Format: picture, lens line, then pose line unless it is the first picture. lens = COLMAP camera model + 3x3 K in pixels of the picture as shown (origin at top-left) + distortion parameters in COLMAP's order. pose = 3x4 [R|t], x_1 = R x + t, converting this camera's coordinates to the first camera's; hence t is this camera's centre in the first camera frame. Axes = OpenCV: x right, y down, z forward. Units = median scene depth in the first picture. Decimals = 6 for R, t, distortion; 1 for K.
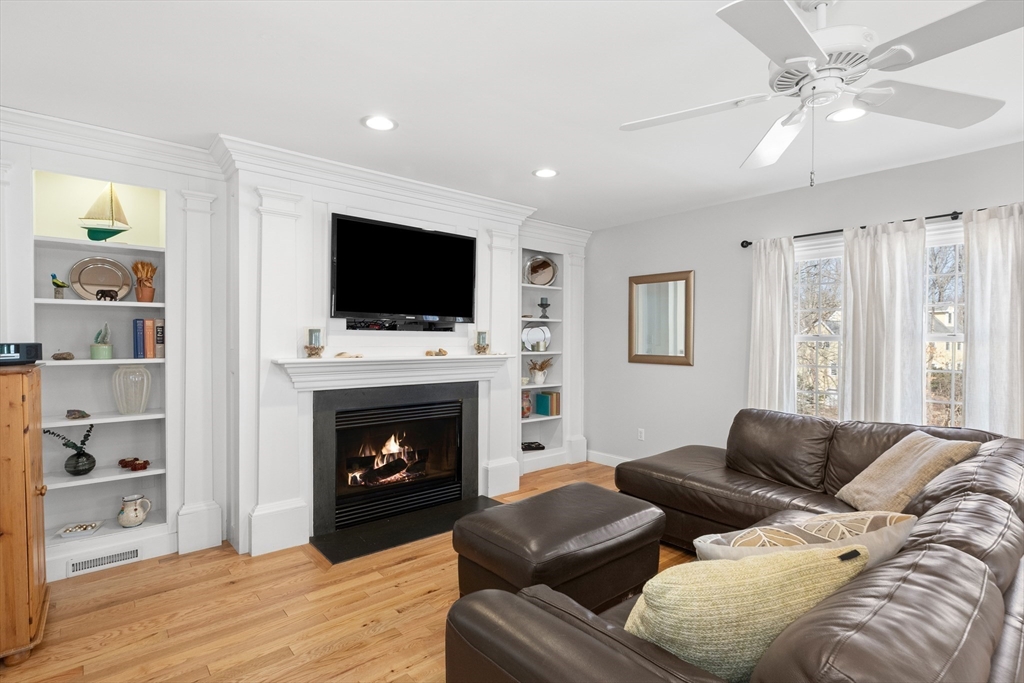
lens RADIAL K [[493.5, 0, 512.0], [0, 493.5, 341.5], [0, 0, 1]] dist [-0.001768, -0.000336]
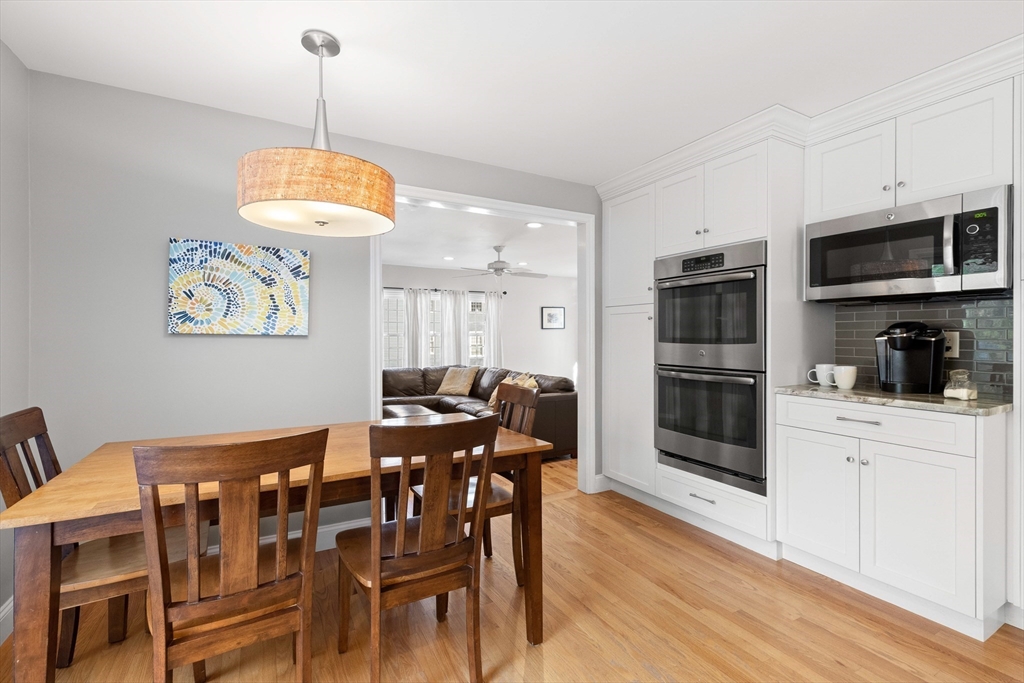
lens RADIAL K [[463.2, 0, 516.7], [0, 463.2, 336.2], [0, 0, 1]] dist [-0.000284, -0.000283]
pose [[0.181151, -0.009879, 0.983406, -1.490075], [0.003432, 0.999950, 0.009413, -0.022140], [-0.983449, 0.001670, 0.181176, 0.089304]]
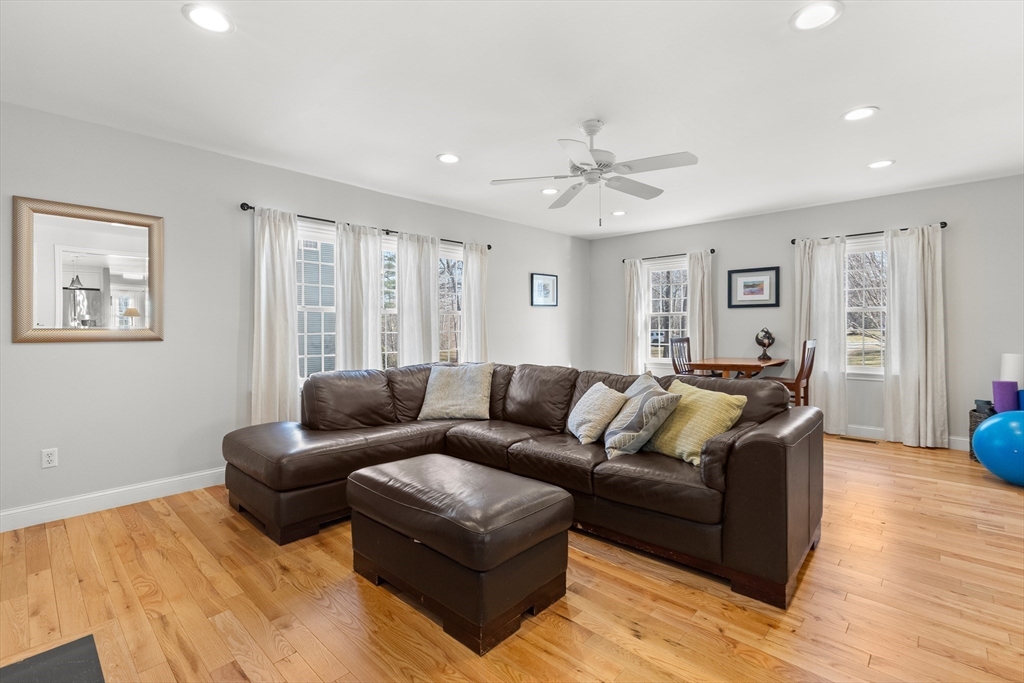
lens RADIAL K [[463.2, 0, 516.7], [0, 463.2, 336.2], [0, 0, 1]] dist [-0.000284, -0.000283]
pose [[-0.126282, -0.024224, 0.991699, -0.594694], [0.006475, 0.999660, 0.025243, 0.037792], [-0.991973, 0.009609, -0.126082, 0.753004]]
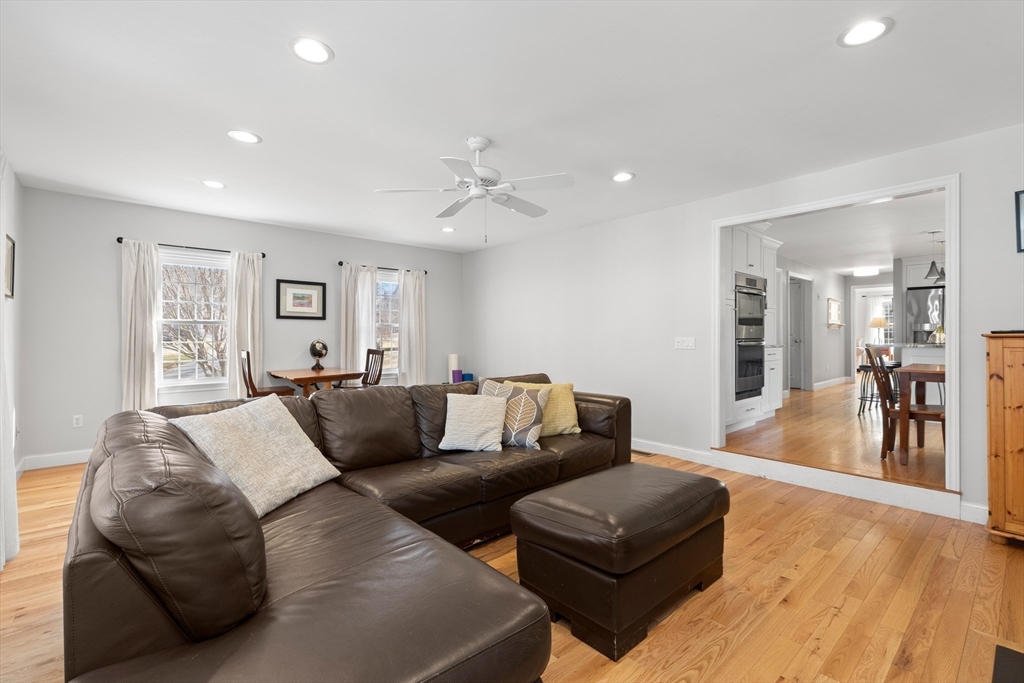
lens RADIAL K [[463.2, 0, 516.7], [0, 463.2, 336.2], [0, 0, 1]] dist [-0.000284, -0.000283]
pose [[-0.999370, -0.005379, -0.035076, 0.266508], [-0.005345, 0.999985, -0.001050, 0.041280], [0.035082, -0.000862, -0.999384, 1.440155]]
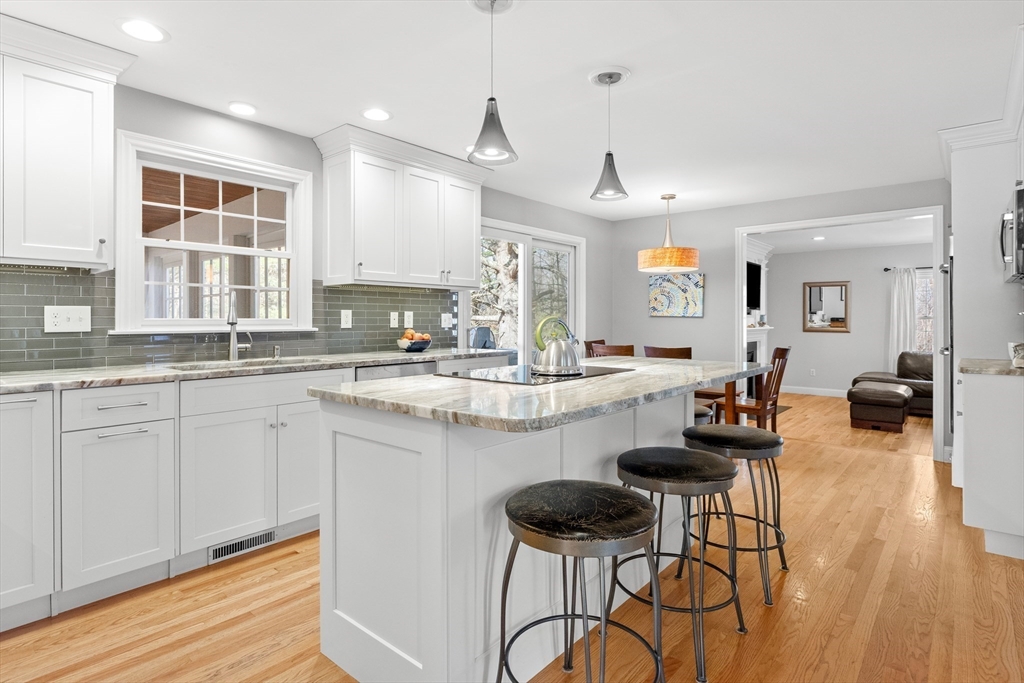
lens RADIAL K [[523.3, 0, 512.9], [0, 523.3, 318.6], [0, 0, 1]] dist [-0.000221, 0.000029]
pose [[0.984145, -0.008146, 0.177181, -1.699392], [0.008716, 0.999959, -0.002436, -0.012434], [-0.177154, 0.003941, 0.984175, -0.977808]]
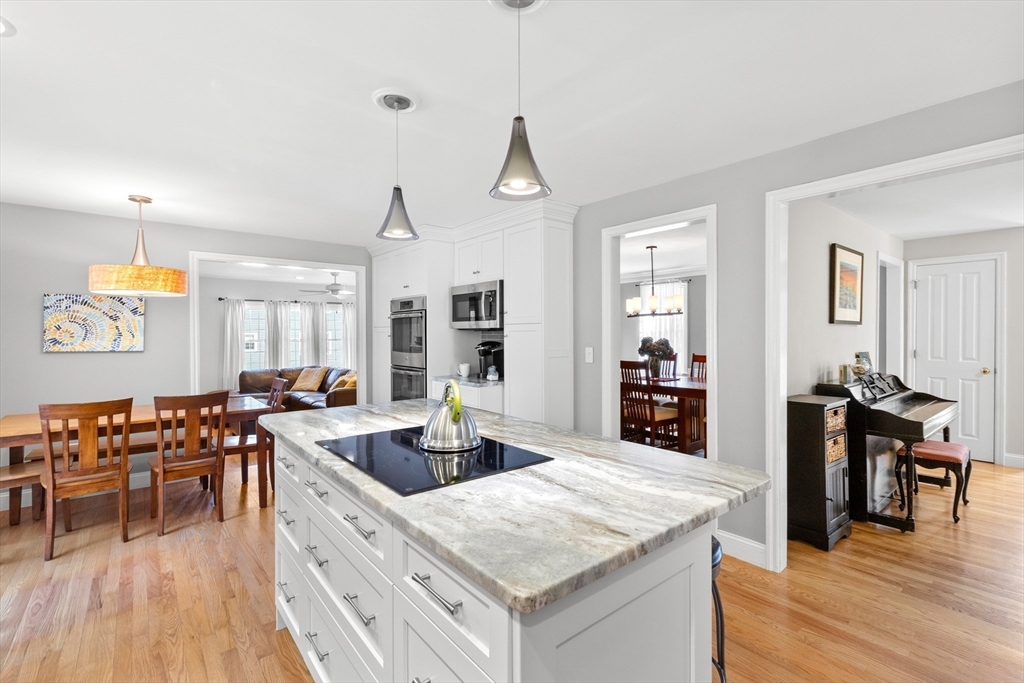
lens RADIAL K [[465.4, 0, 516.3], [0, 465.4, 333.2], [0, 0, 1]] dist [0.001124, -0.000269]
pose [[0.004284, -0.009334, 0.999947, -2.021958], [0.007113, 0.999931, 0.009304, -0.068261], [-0.999966, 0.007073, 0.004351, -0.419756]]
